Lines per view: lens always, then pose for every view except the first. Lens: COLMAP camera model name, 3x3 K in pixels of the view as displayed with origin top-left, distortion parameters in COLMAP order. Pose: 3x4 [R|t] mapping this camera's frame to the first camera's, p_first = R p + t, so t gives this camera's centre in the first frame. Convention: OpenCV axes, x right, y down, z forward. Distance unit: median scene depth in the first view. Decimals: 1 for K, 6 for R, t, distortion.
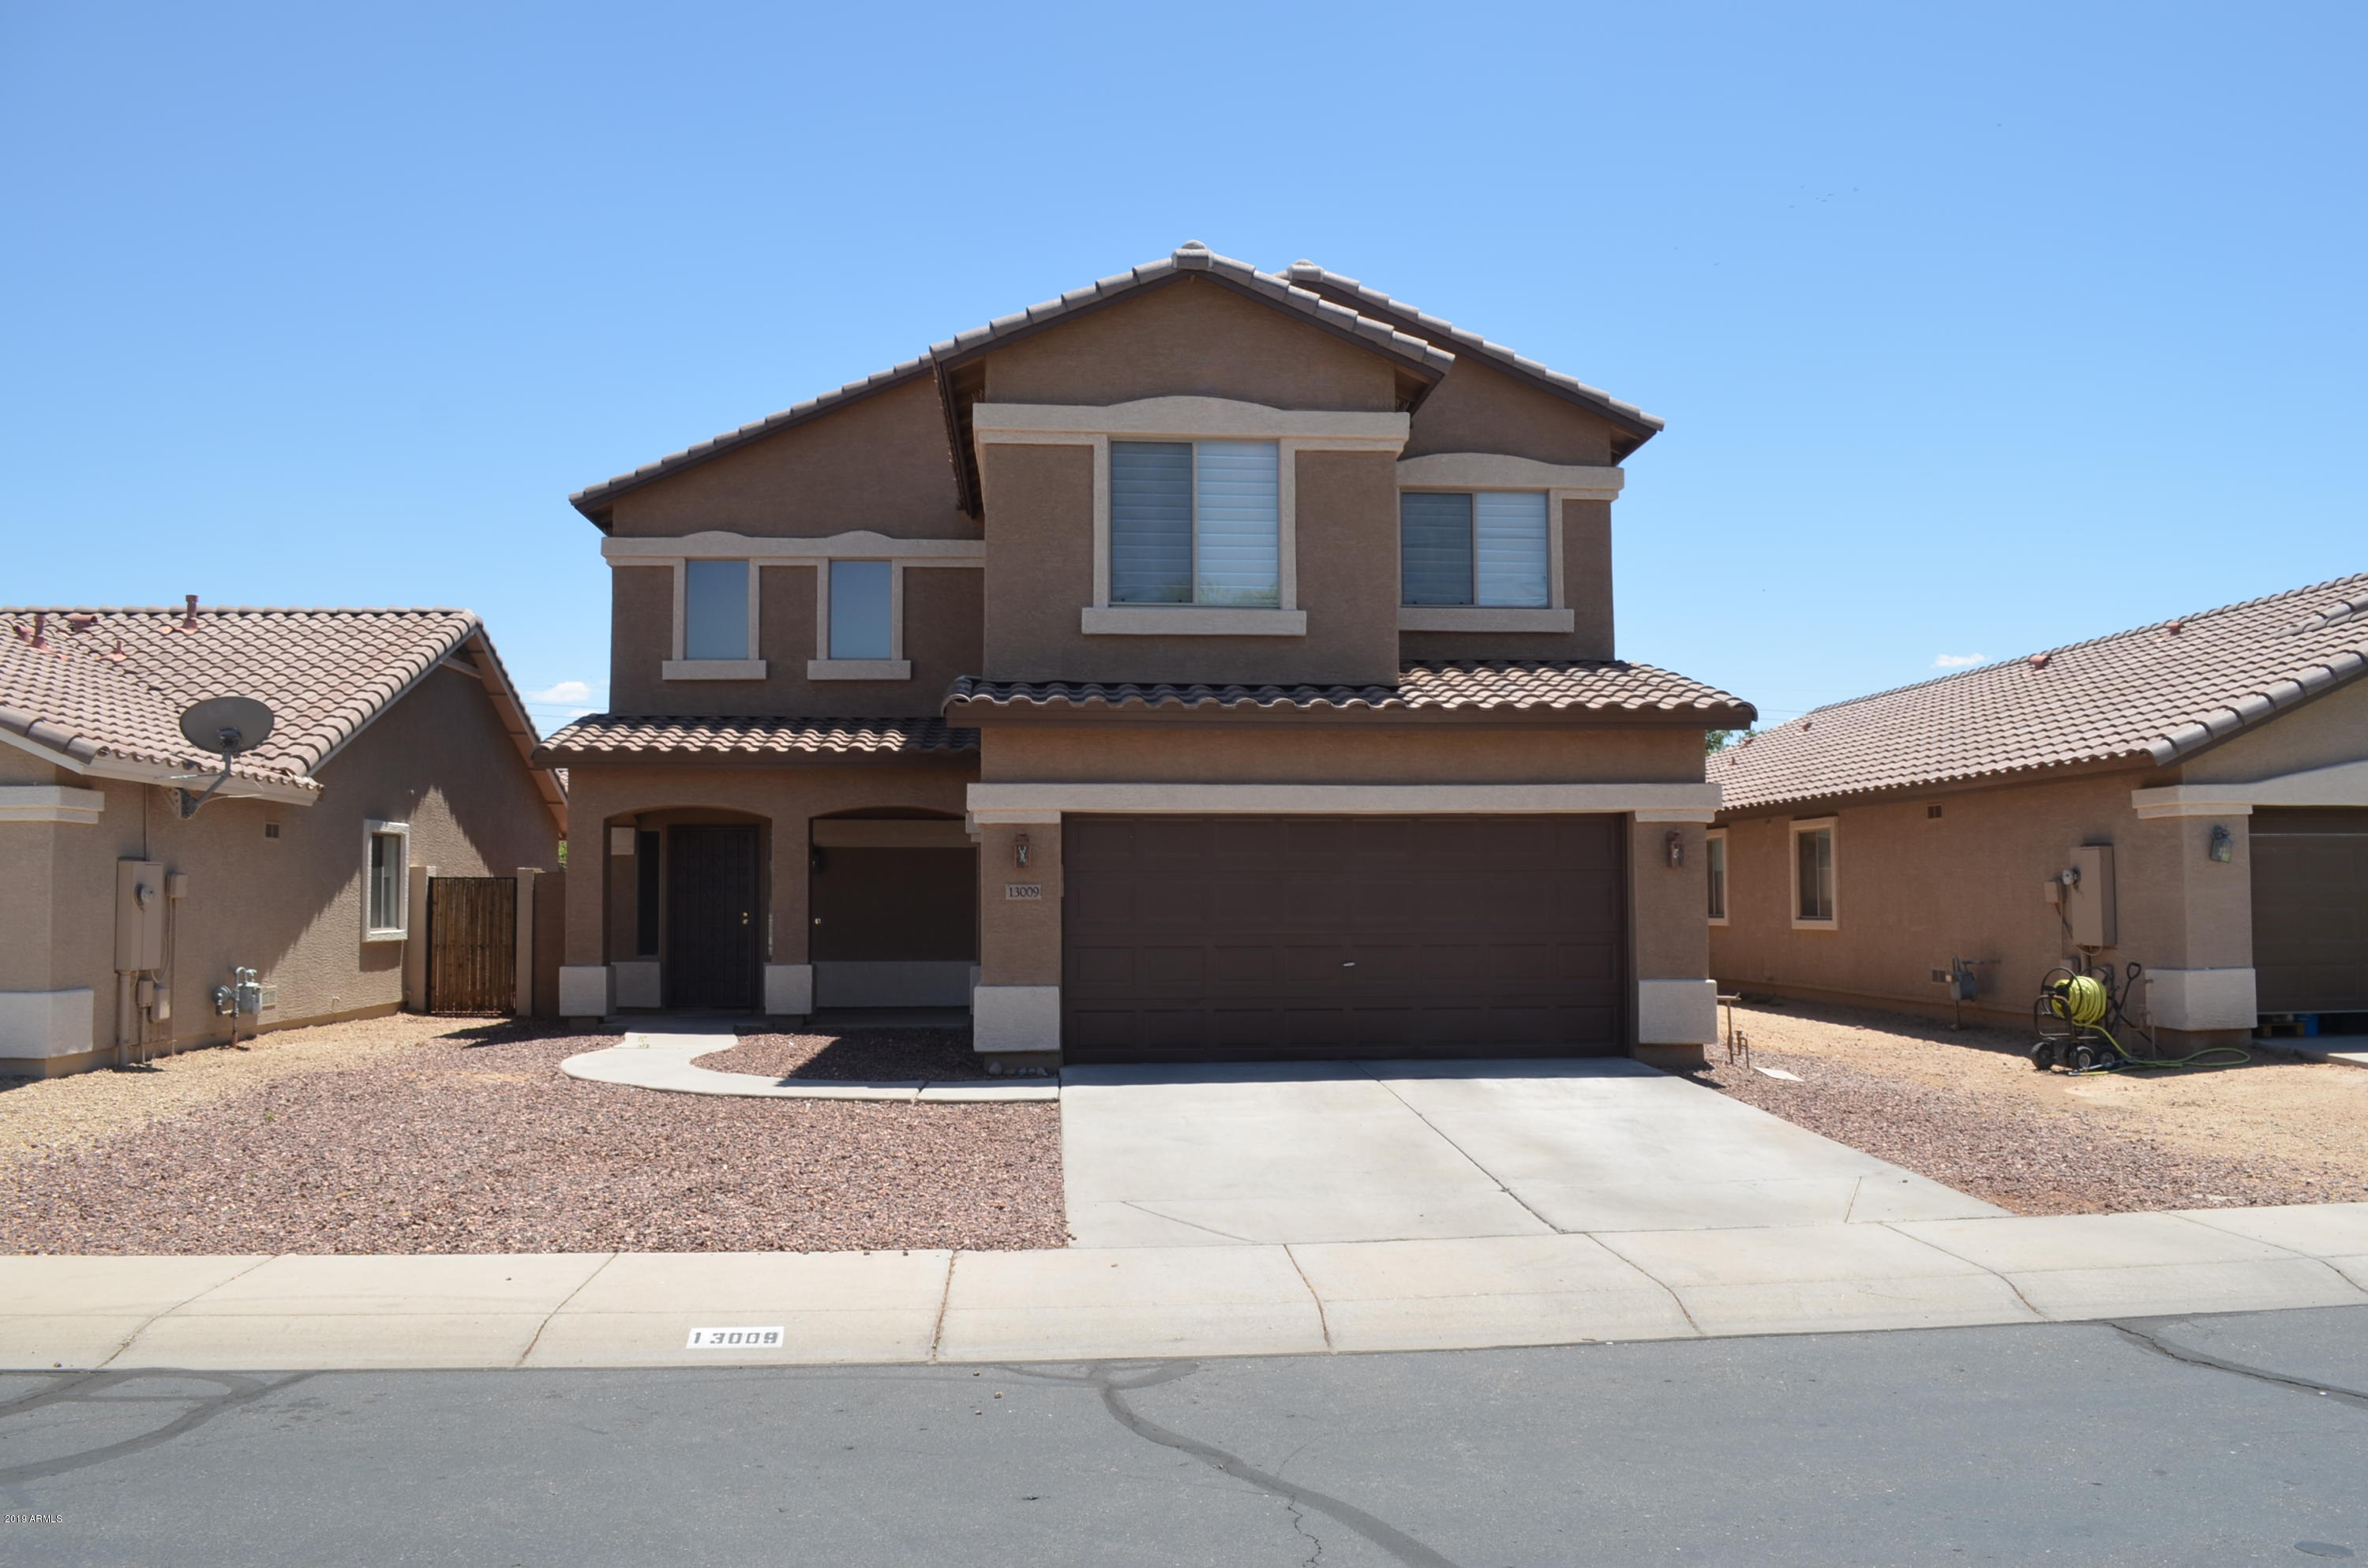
lens RADIAL K [[1848.6, 0, 1204.5], [0, 1848.6, 805.1], [0, 0, 1]] dist [-0.079161, 0.001259]
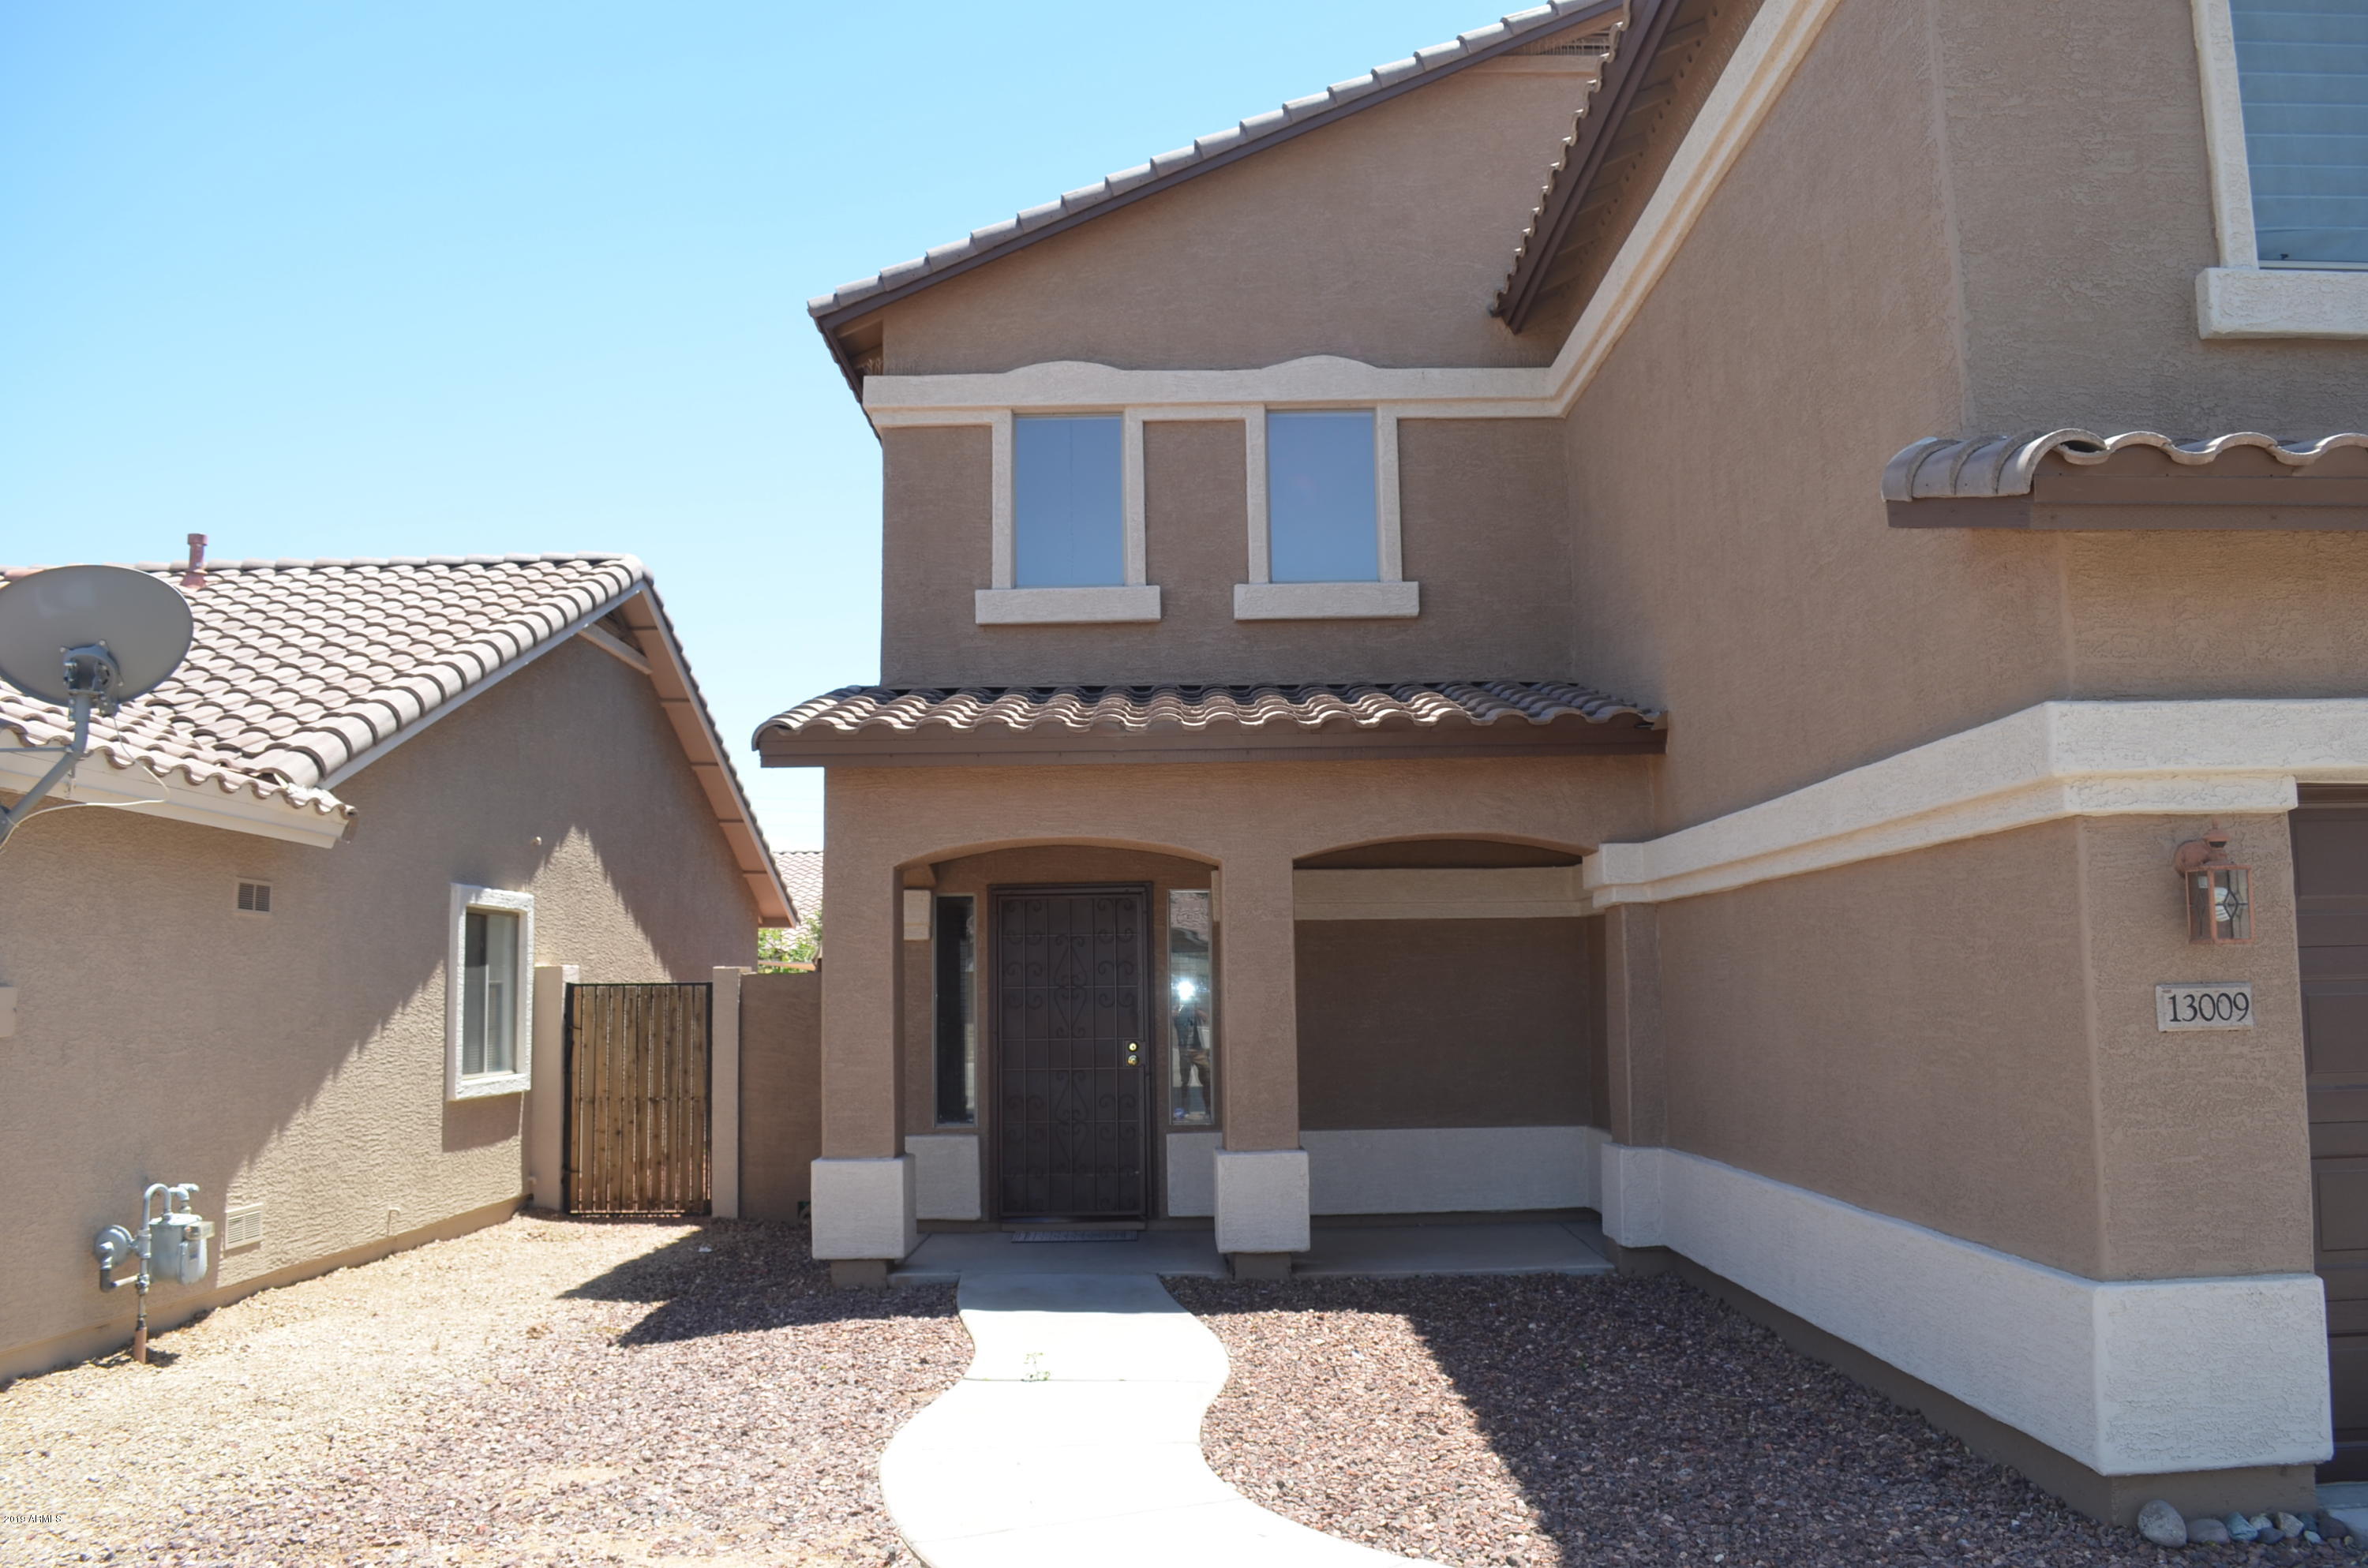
lens RADIAL K [[1848.6, 0, 1204.5], [0, 1848.6, 805.1], [0, 0, 1]] dist [-0.079161, 0.001259]
pose [[0.996703, -0.019447, -0.078770, -0.182176], [0.015453, 0.998579, -0.051005, 0.016060], [0.079650, 0.049619, 0.995587, 0.449406]]
